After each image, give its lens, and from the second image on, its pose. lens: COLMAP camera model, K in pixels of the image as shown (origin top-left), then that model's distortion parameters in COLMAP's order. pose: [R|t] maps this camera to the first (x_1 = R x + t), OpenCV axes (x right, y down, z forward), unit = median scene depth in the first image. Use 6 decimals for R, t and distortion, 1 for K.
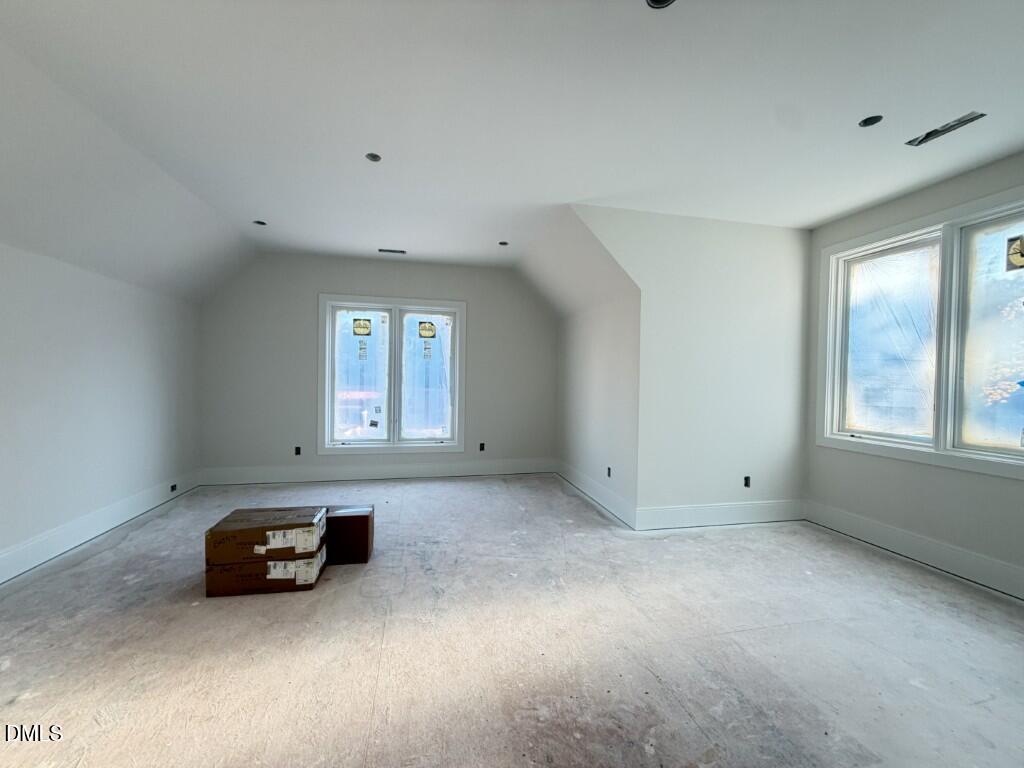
lens RADIAL K [[405.4, 0, 509.7], [0, 405.4, 383.6], [0, 0, 1]] dist [0.001068, -0.000251]
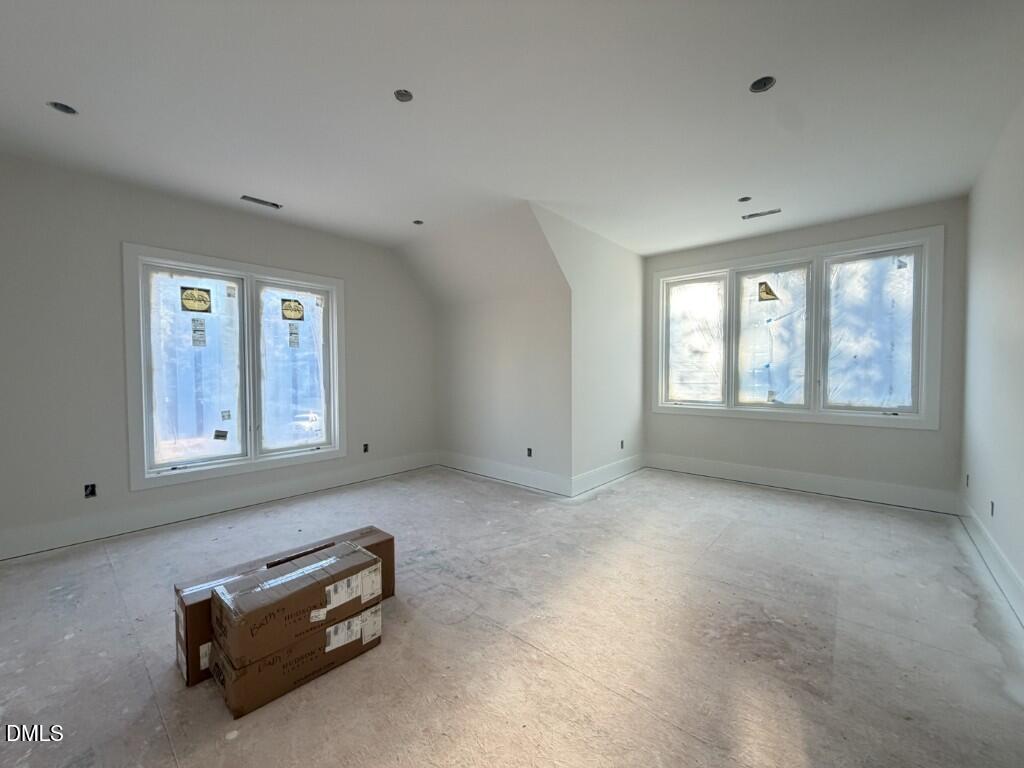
lens RADIAL K [[405.4, 0, 509.9], [0, 405.4, 383.6], [0, 0, 1]] dist [0.001068, -0.000251]
pose [[0.809790, -0.036679, 0.585572, -0.495650], [0.024013, 0.999280, 0.029386, -0.002571], [-0.586228, -0.009735, 0.810087, 0.160442]]
